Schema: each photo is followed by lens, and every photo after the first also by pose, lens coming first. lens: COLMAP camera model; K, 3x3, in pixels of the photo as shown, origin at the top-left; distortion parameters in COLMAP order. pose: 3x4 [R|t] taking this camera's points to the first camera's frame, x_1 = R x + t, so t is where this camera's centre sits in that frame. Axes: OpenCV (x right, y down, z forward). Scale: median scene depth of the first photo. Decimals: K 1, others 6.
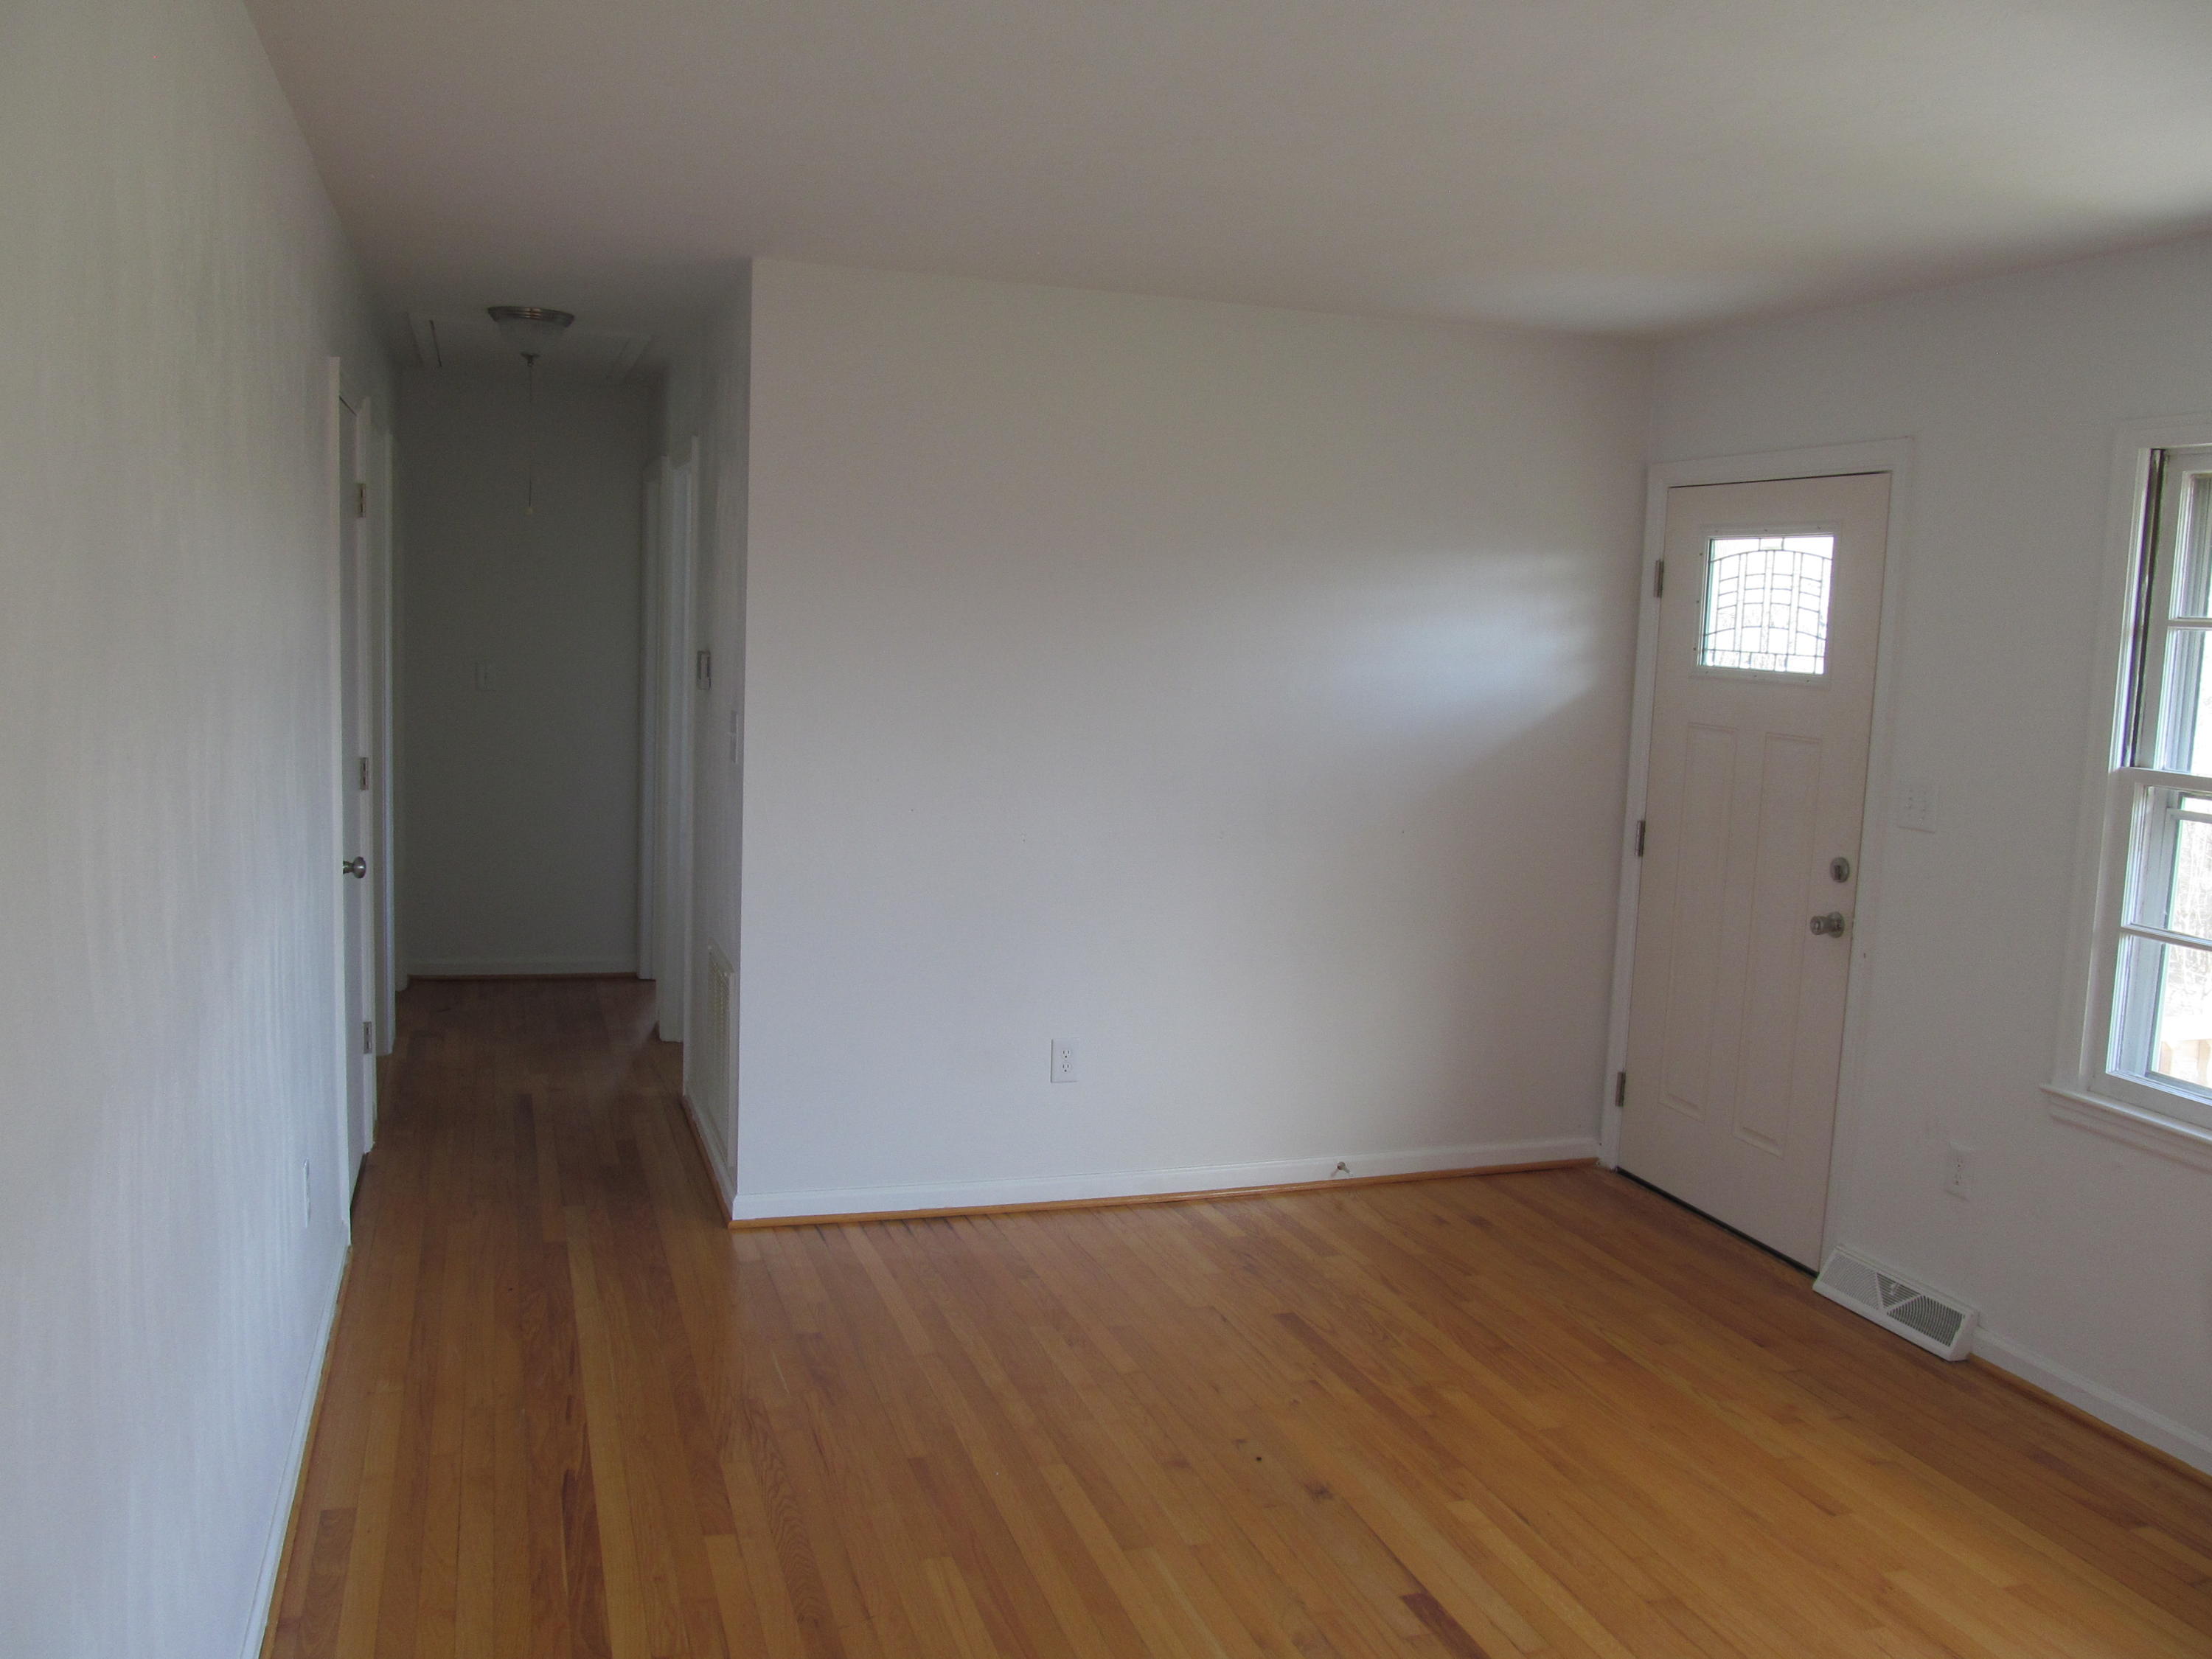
lens RADIAL K [[1825.5, 0, 1106.0], [0, 1825.5, 829.5], [0, 0, 1]] dist [-0.091228, 0.046832]
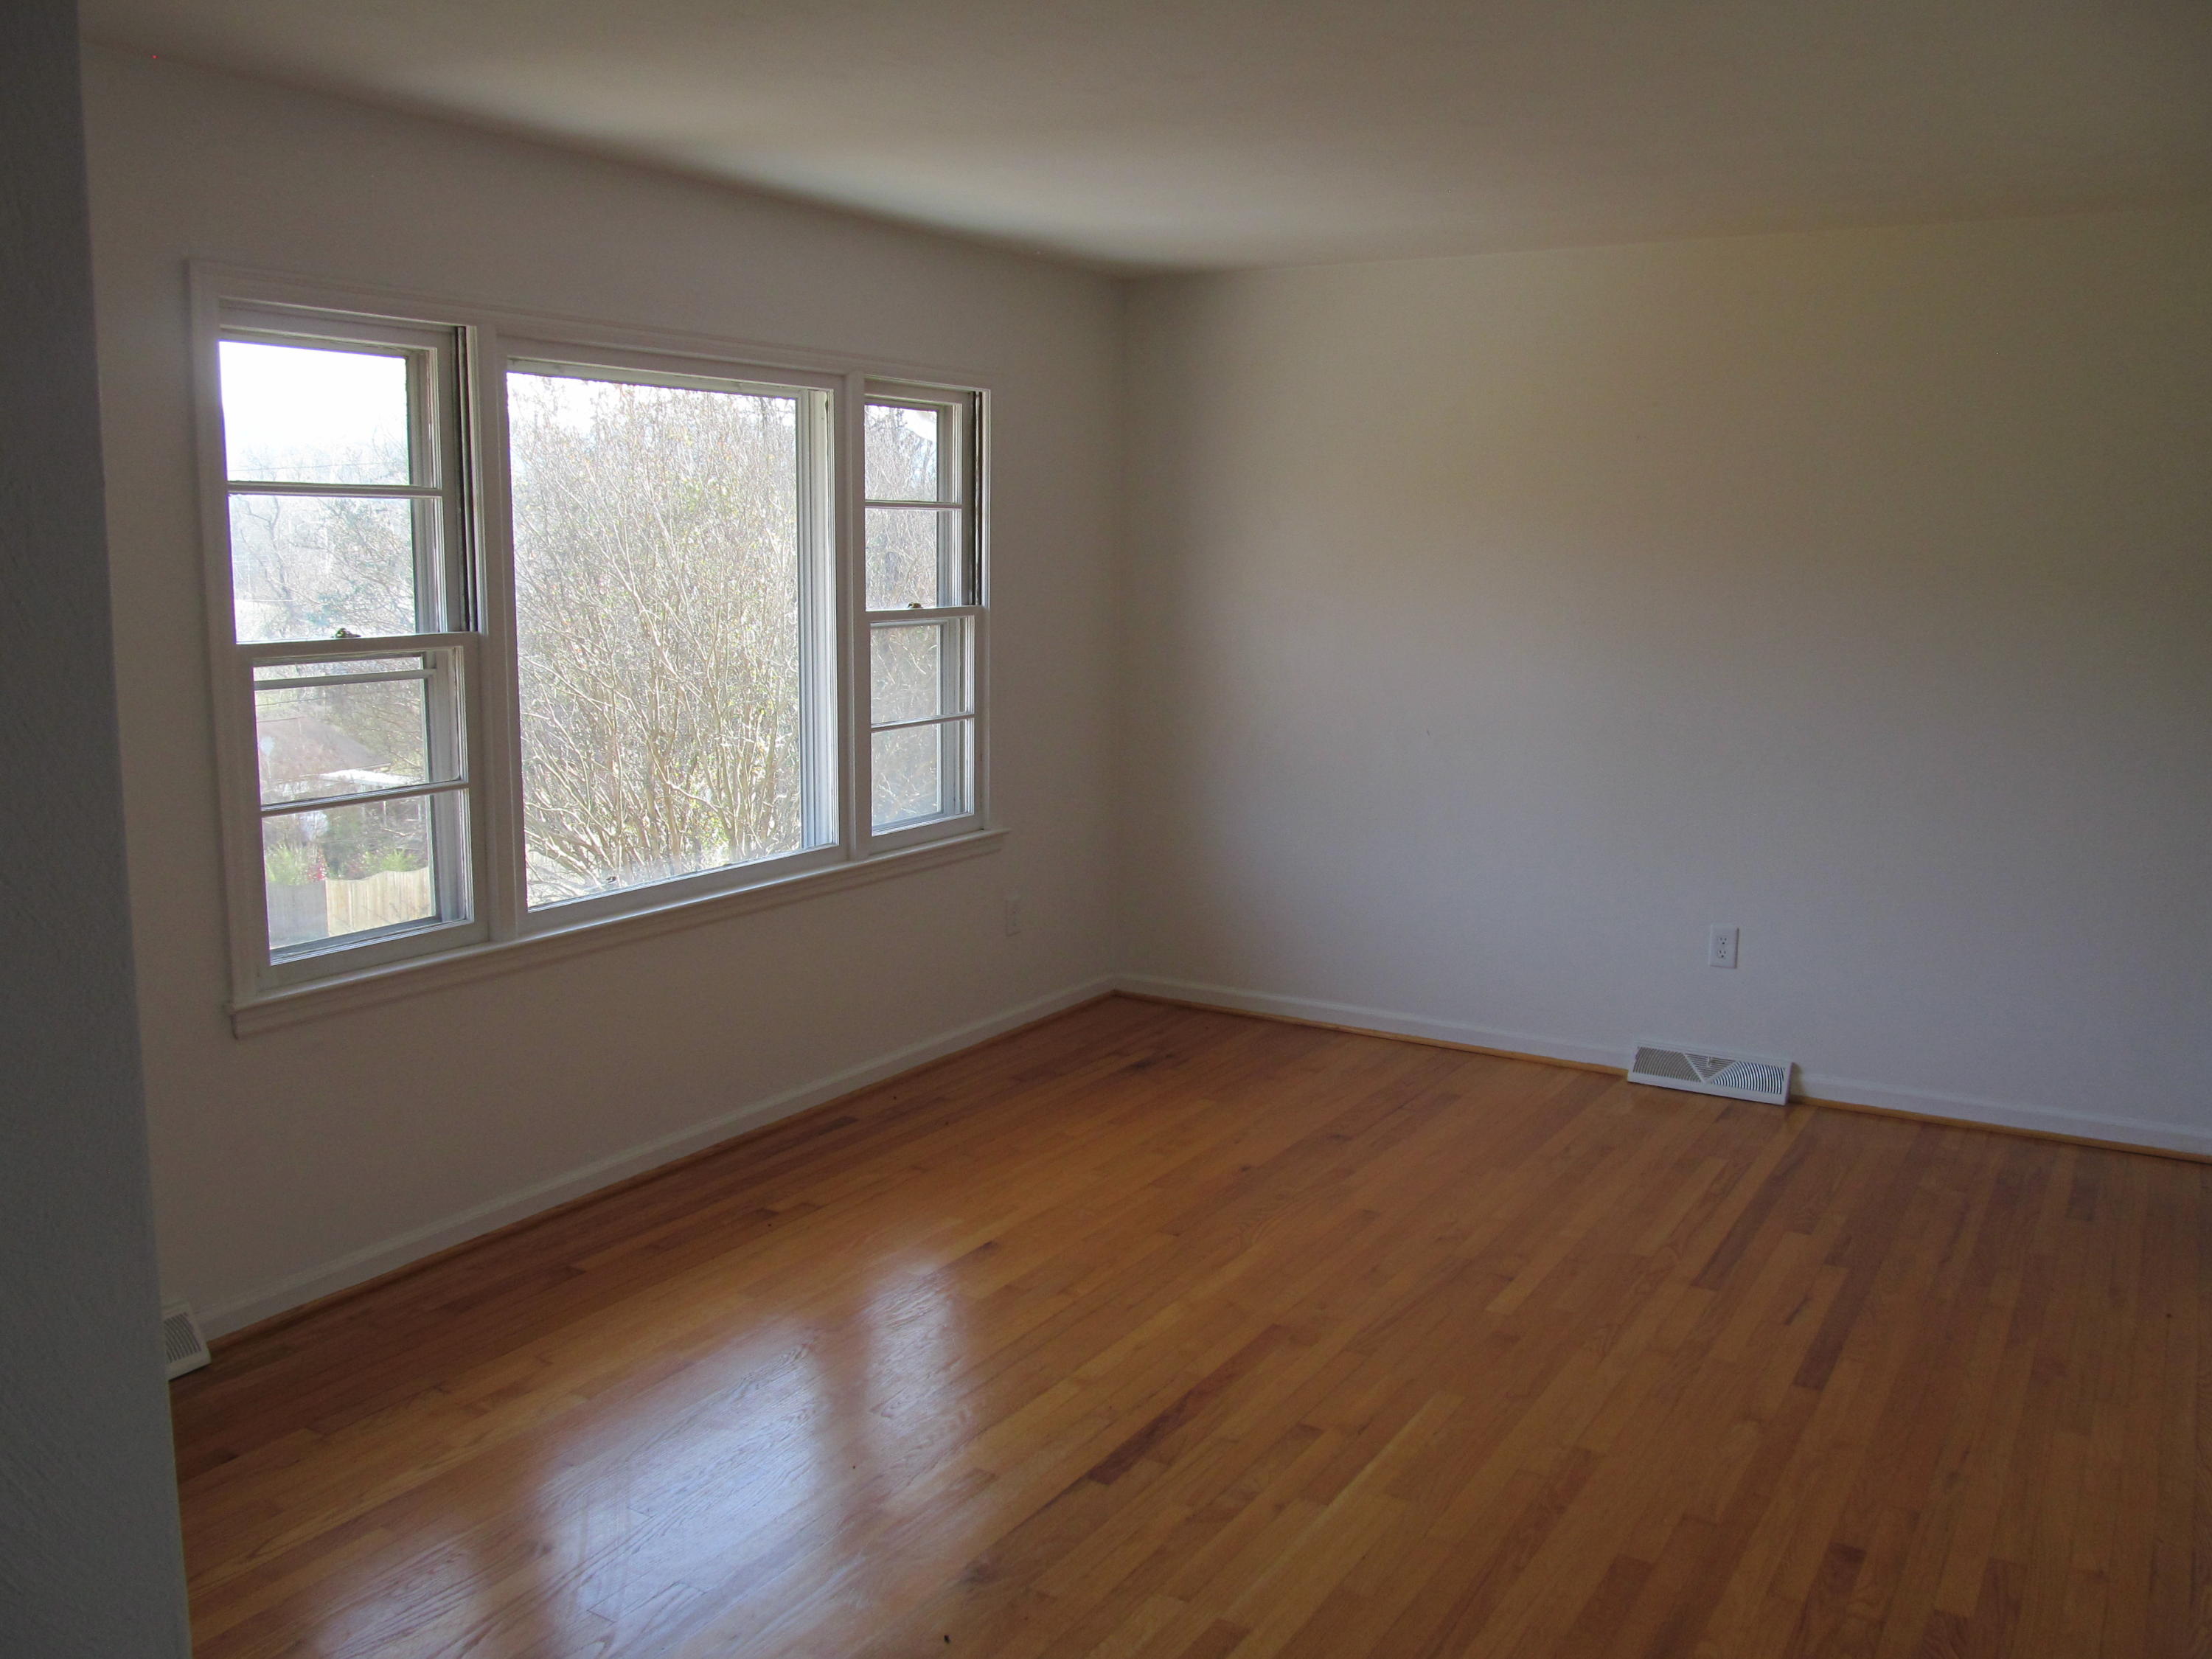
lens RADIAL K [[1825.5, 0, 1106.0], [0, 1825.5, 829.5], [0, 0, 1]] dist [-0.091228, 0.046832]
pose [[-0.657977, -0.167440, 0.734186, -0.435444], [0.042195, 0.965237, 0.257949, -0.166307], [-0.751855, 0.200704, -0.628039, 1.287571]]
